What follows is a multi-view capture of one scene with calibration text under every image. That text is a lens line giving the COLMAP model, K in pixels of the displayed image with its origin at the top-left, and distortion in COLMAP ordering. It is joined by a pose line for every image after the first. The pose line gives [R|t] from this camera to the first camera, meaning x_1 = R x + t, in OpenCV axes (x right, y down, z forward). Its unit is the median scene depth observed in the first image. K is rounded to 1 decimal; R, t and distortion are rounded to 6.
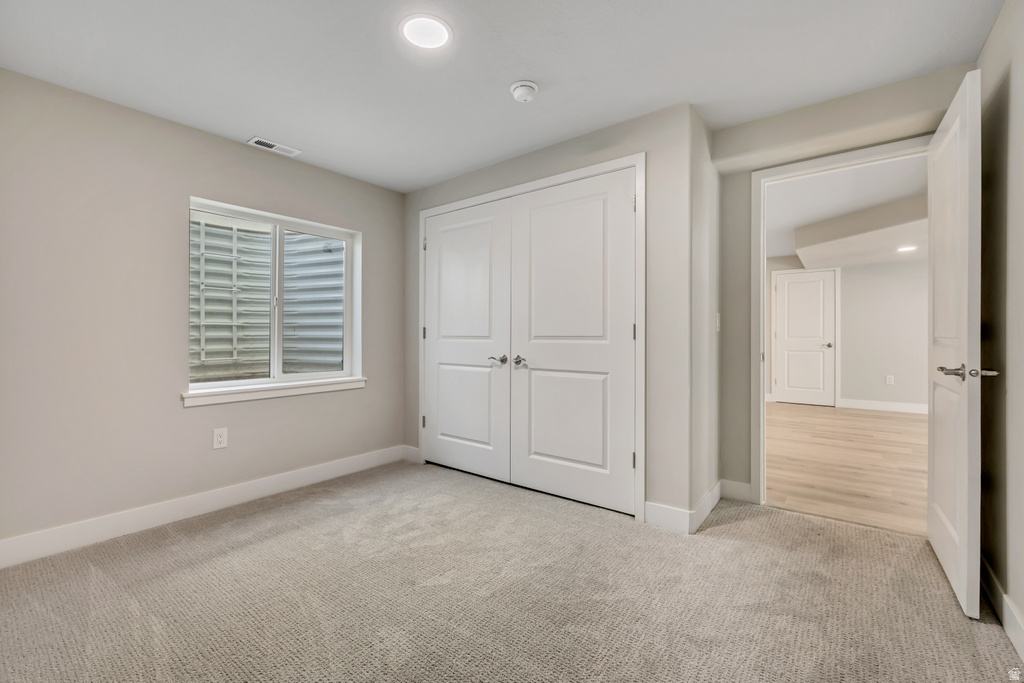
lens RADIAL K [[462.1, 0, 508.0], [0, 462.1, 336.6], [0, 0, 1]] dist [-0.004462, -0.000170]
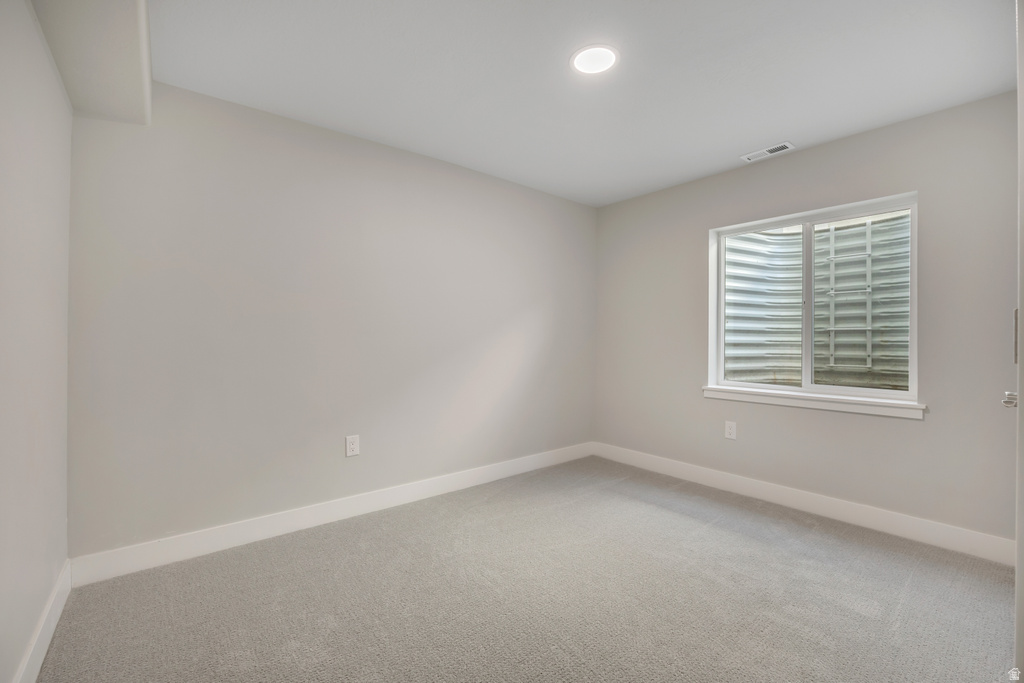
lens RADIAL K [[462.1, 0, 508.0], [0, 462.1, 336.6], [0, 0, 1]] dist [-0.004462, -0.000170]
pose [[-0.276816, -0.004234, -0.960914, 0.490853], [-0.003274, 0.999989, -0.003463, -0.006273], [0.960917, 0.002187, -0.276827, 0.598743]]
